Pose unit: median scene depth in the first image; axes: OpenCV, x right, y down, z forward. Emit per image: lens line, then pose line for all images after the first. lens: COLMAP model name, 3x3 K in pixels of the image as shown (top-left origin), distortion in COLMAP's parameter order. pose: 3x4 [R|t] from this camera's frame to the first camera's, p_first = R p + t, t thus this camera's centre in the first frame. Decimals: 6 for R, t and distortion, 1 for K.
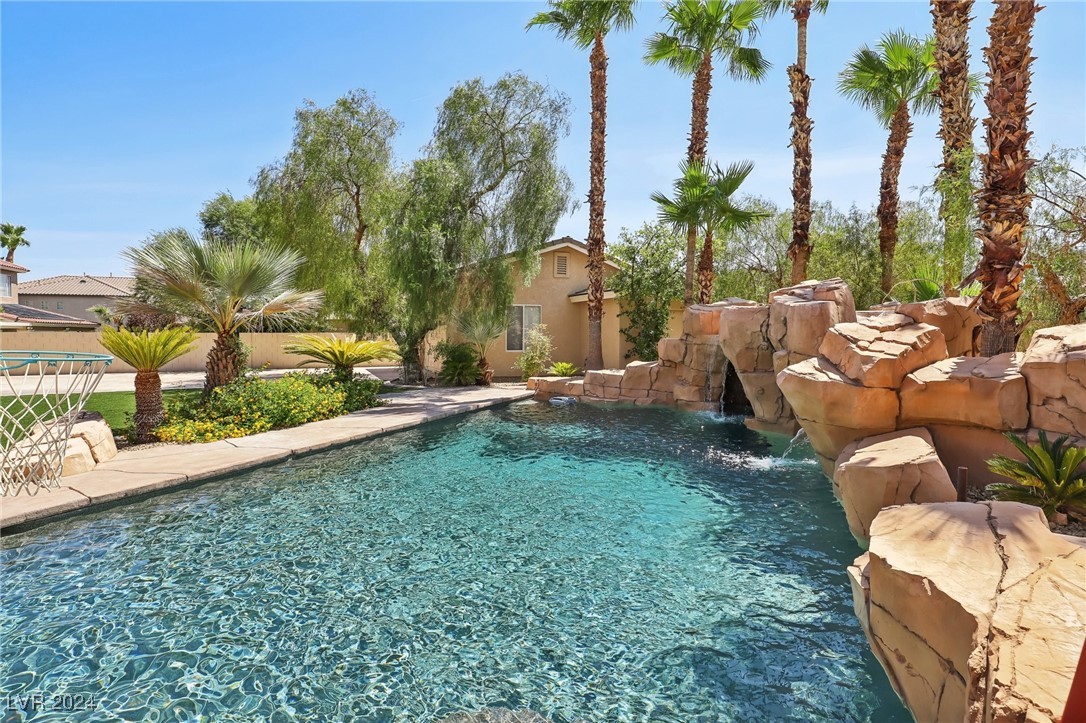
lens RADIAL K [[548.1, 0, 564.9], [0, 548.1, 356.8], [0, 0, 1]] dist [-0.001651, -0.000300]
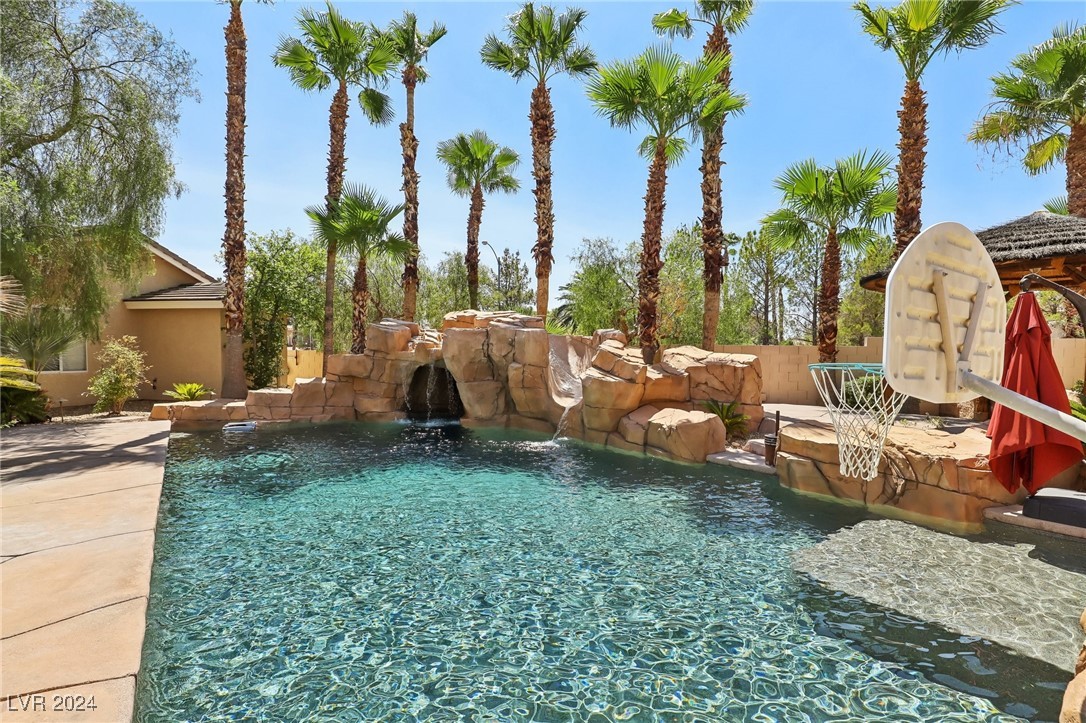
lens RADIAL K [[517.4, 0, 542.0], [0, 517.4, 385.9], [0, 0, 1]] dist [-0.020738, 0.000153]
pose [[0.550784, -0.049038, 0.833206, -0.439083], [0.026598, 0.998797, 0.041202, -0.005093], [-0.834224, -0.000532, 0.551425, 0.166558]]
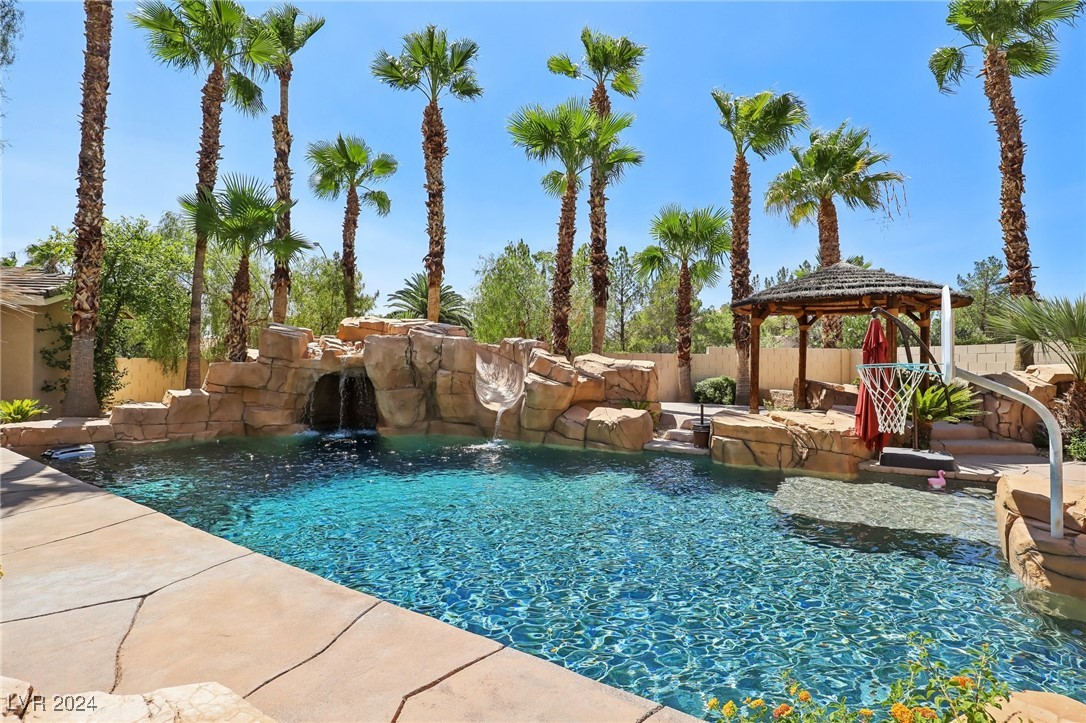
lens RADIAL K [[521.3, 0, 543.0], [0, 521.3, 361.5], [0, 0, 1]] dist [-0.019486, 0.006735]
pose [[0.203545, 0.001902, 0.979064, -0.586167], [0.035863, 0.999313, -0.009398, -0.008788], [-0.978409, 0.037025, 0.203337, 0.334041]]
